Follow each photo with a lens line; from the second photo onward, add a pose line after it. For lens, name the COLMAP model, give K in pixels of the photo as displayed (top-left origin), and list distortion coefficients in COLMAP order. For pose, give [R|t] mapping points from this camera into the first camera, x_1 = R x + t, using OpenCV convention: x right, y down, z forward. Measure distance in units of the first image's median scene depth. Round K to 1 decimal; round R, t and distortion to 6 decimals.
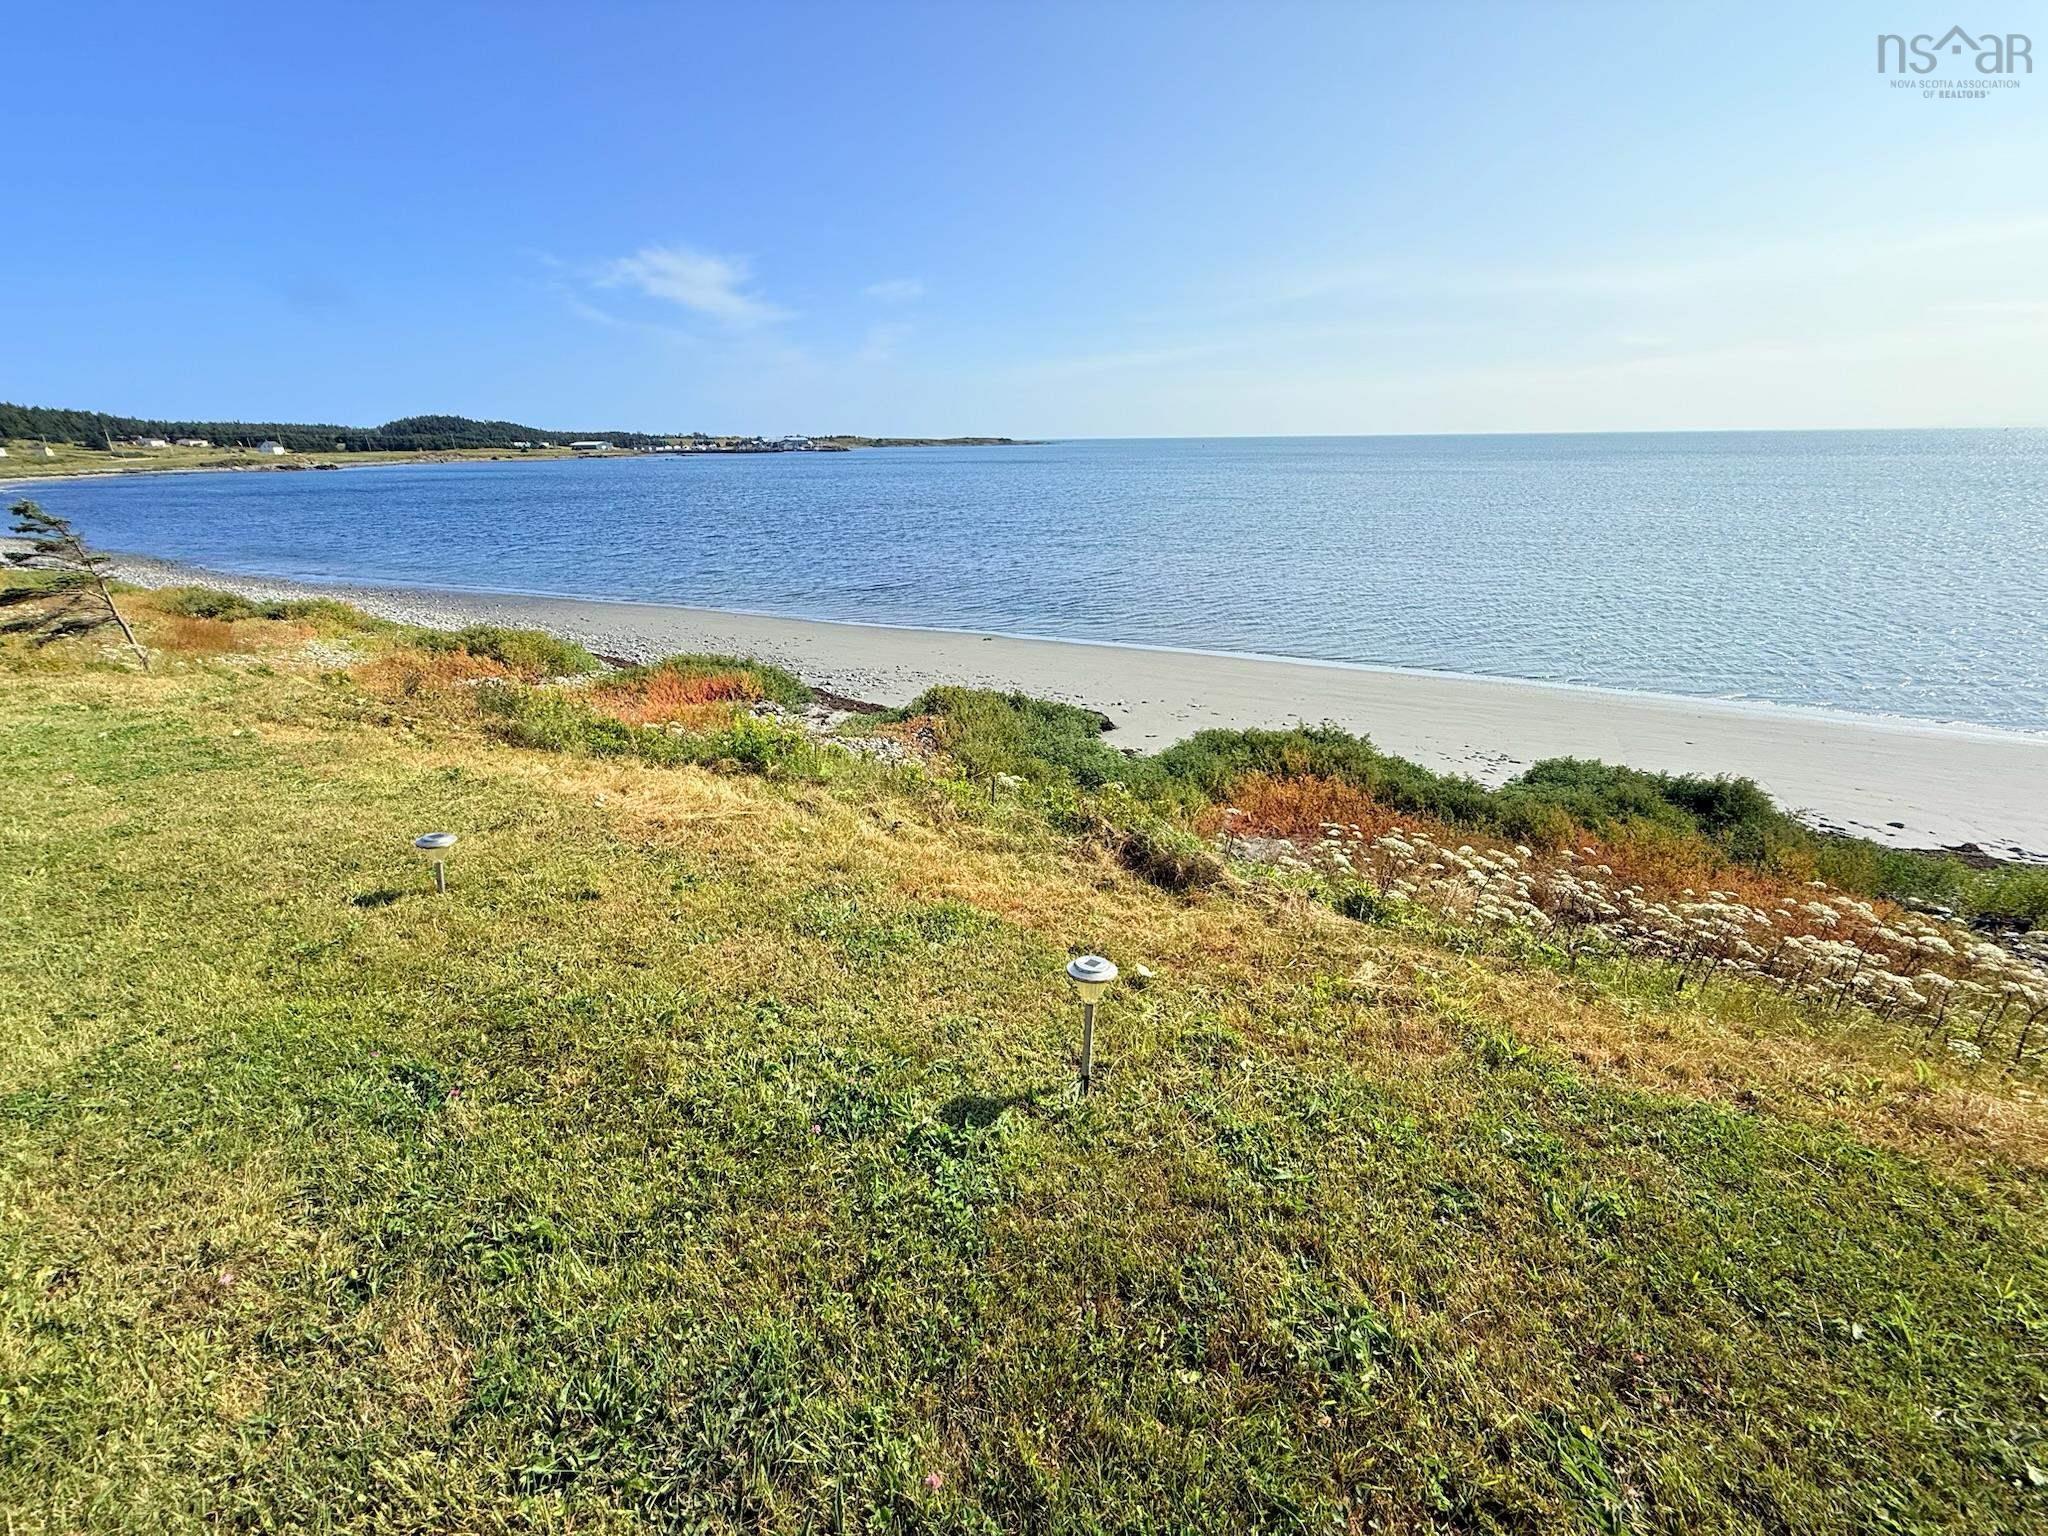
lens RADIAL K [[817.8, 0, 1023.9], [0, 817.8, 760.2], [0, 0, 1]] dist [0.000080, 0.000091]
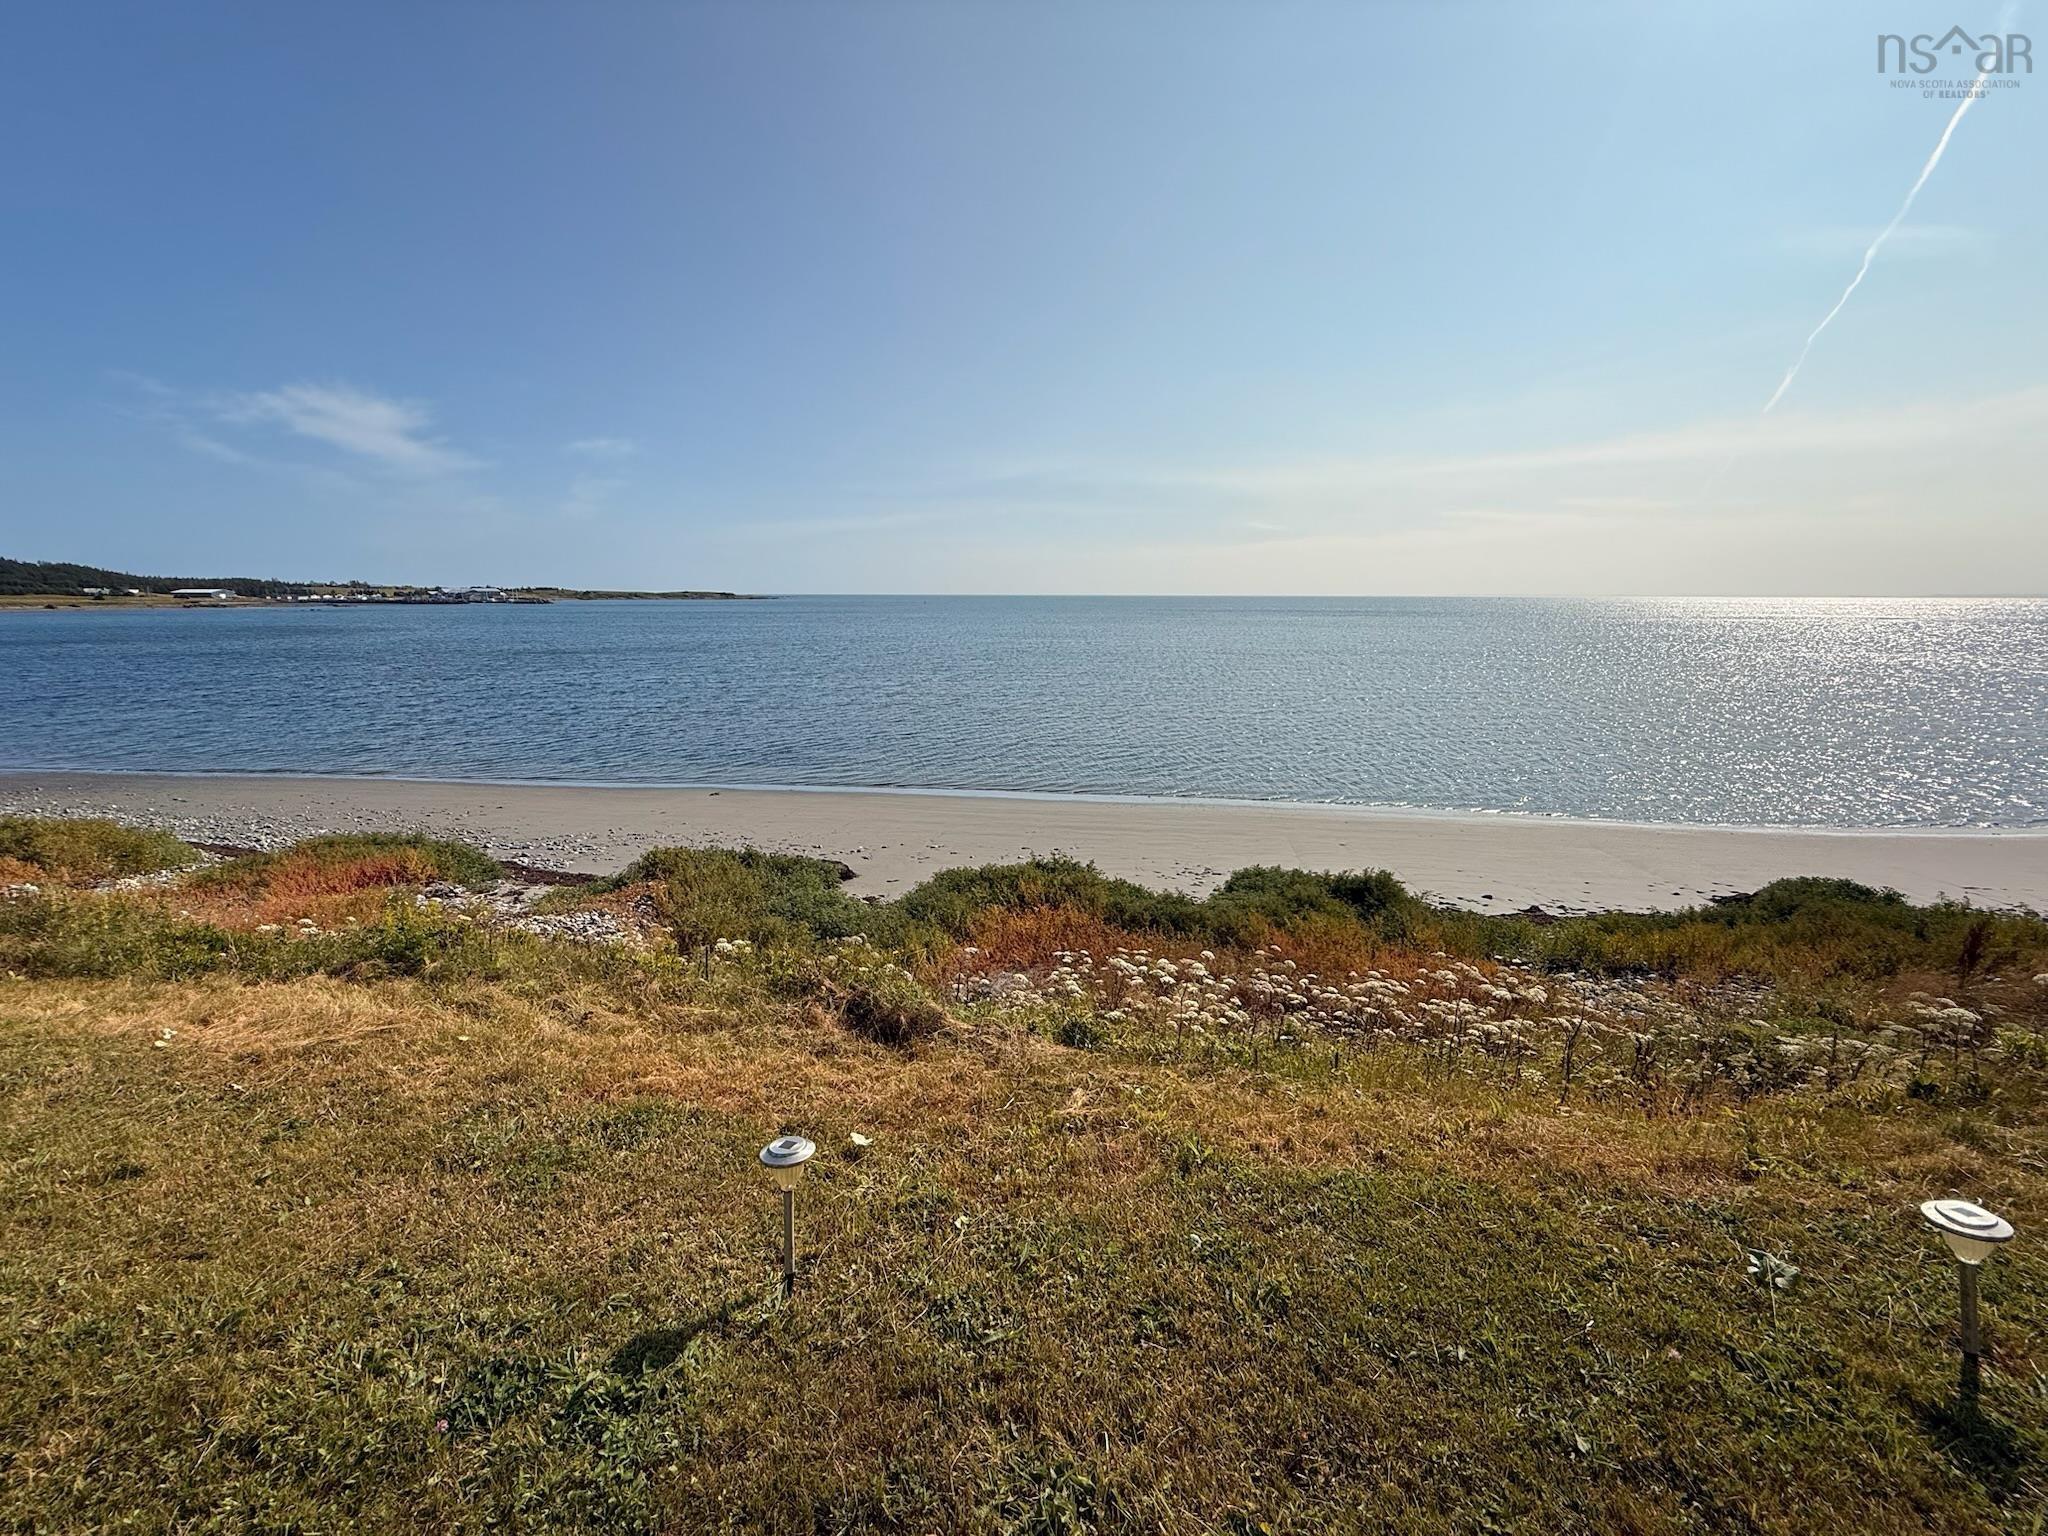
lens RADIAL K [[817.8, 0, 1020.6], [0, 817.8, 760.9], [0, 0, 1]] dist [0.000080, 0.000091]
pose [[0.950436, -0.049072, 0.307023, 0.022500], [0.101474, 0.982353, -0.157116, -0.003760], [-0.293895, 0.180484, 0.938643, -0.015610]]
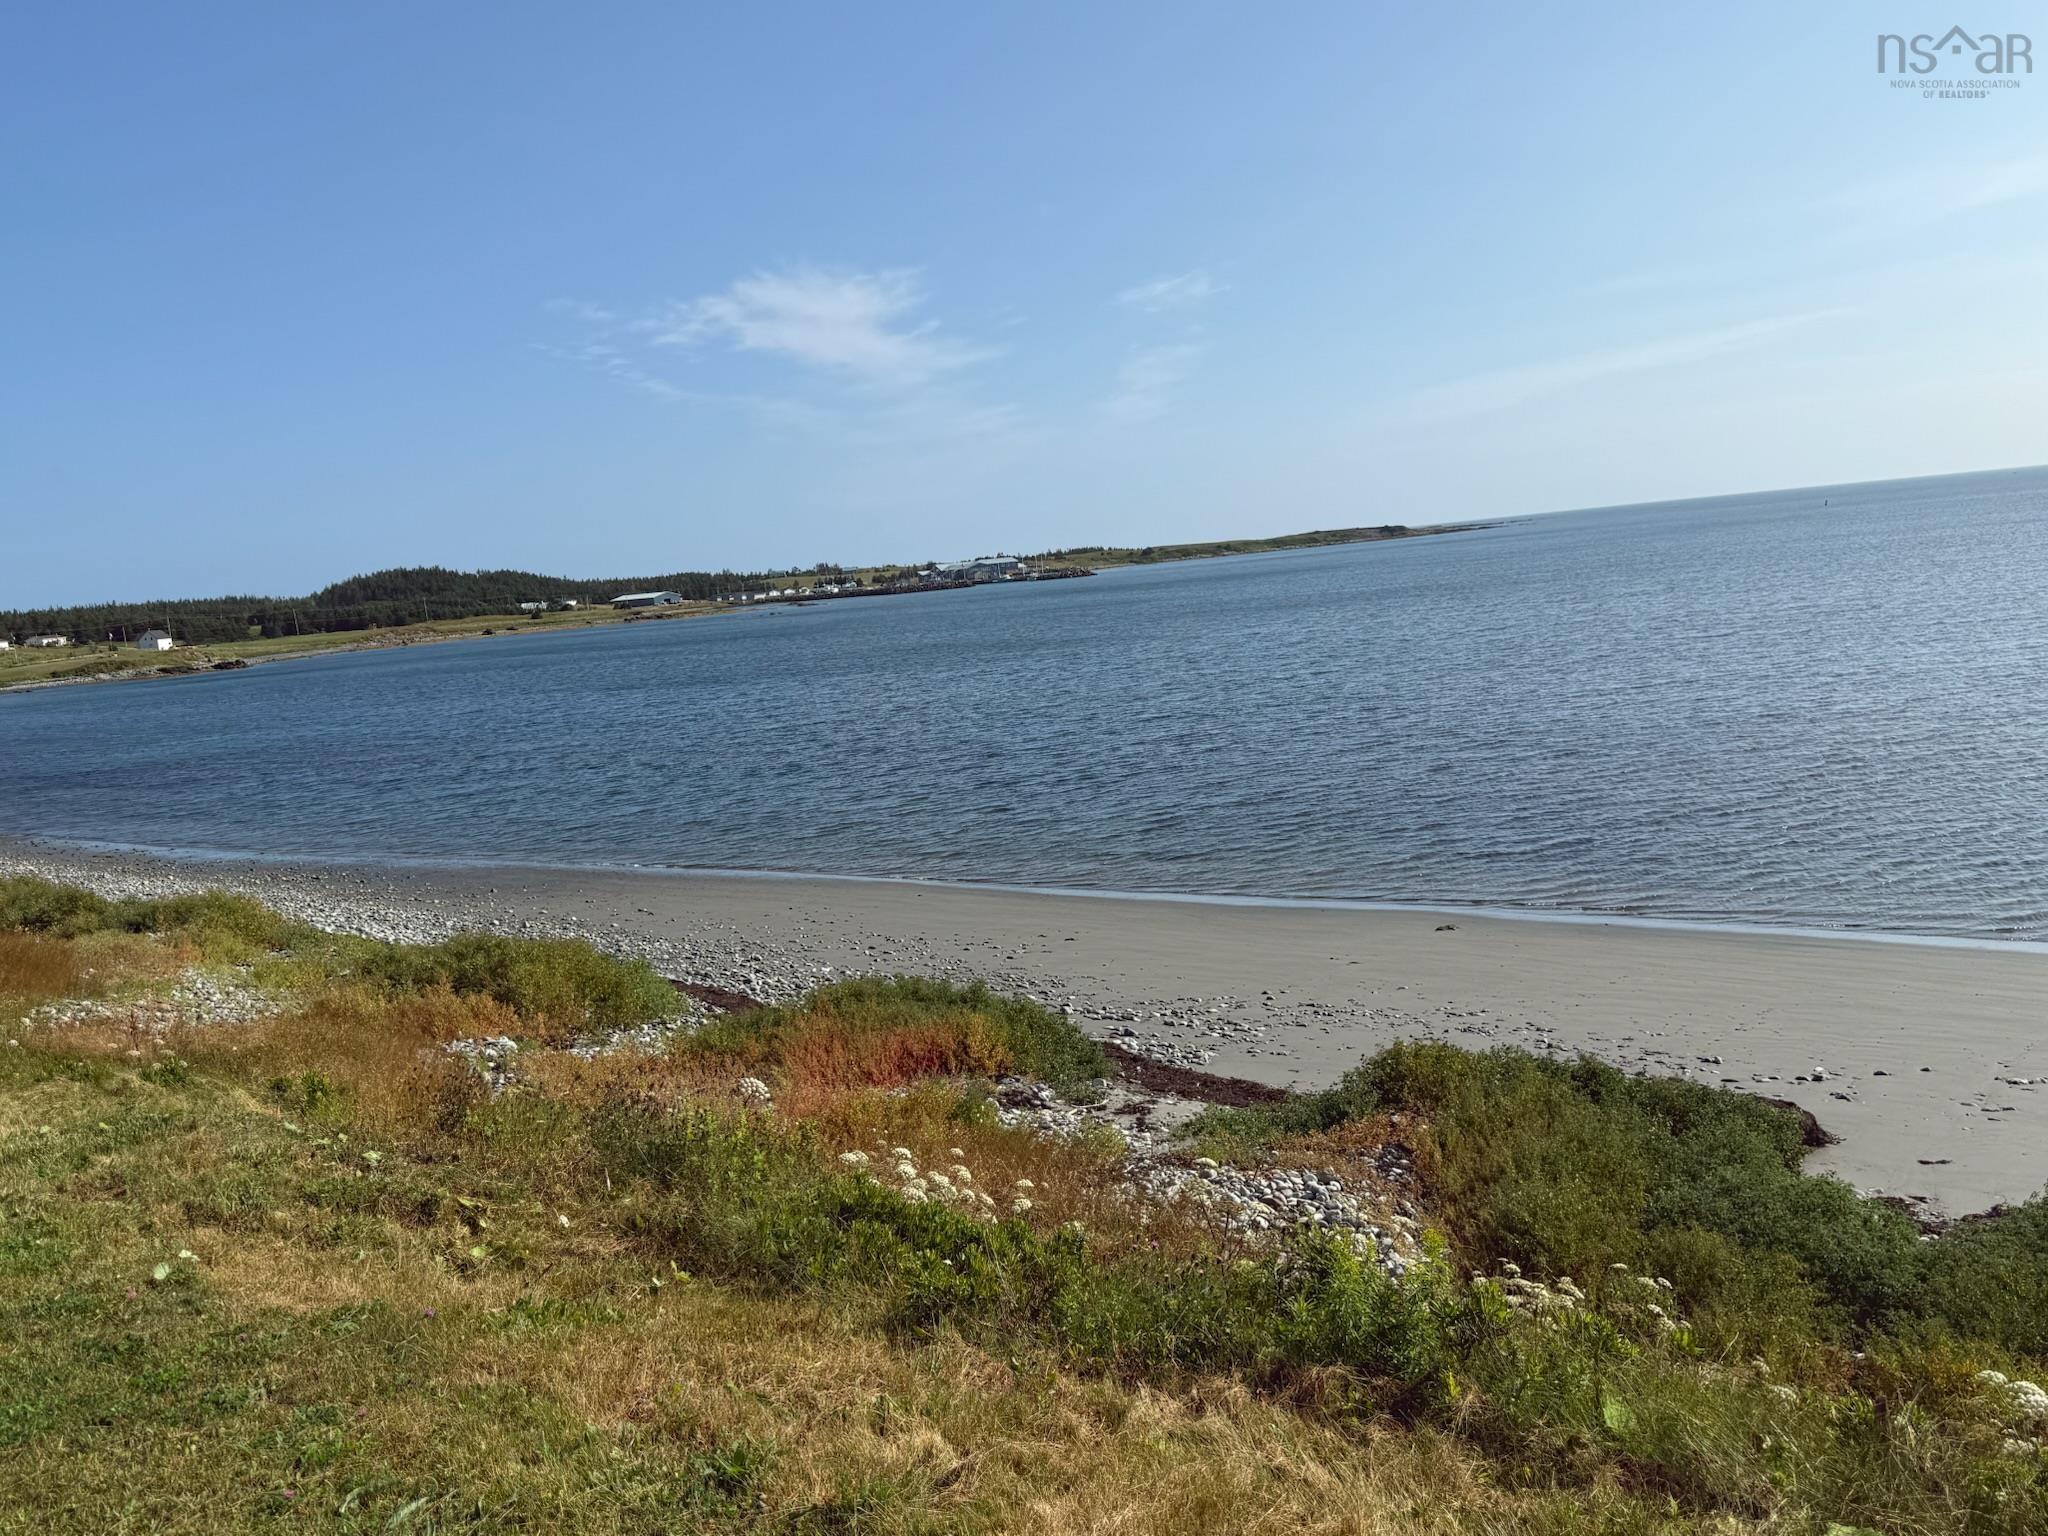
lens RADIAL K [[1660.3, 0, 1063.6], [0, 1660.3, 757.5], [0, 0, 1]] dist [0.075182, -0.108779]
pose [[0.974275, -0.052040, -0.219270, -0.301108], [-0.002612, 0.970300, -0.241890, -0.083801], [0.225346, 0.236240, 0.945204, 0.216131]]
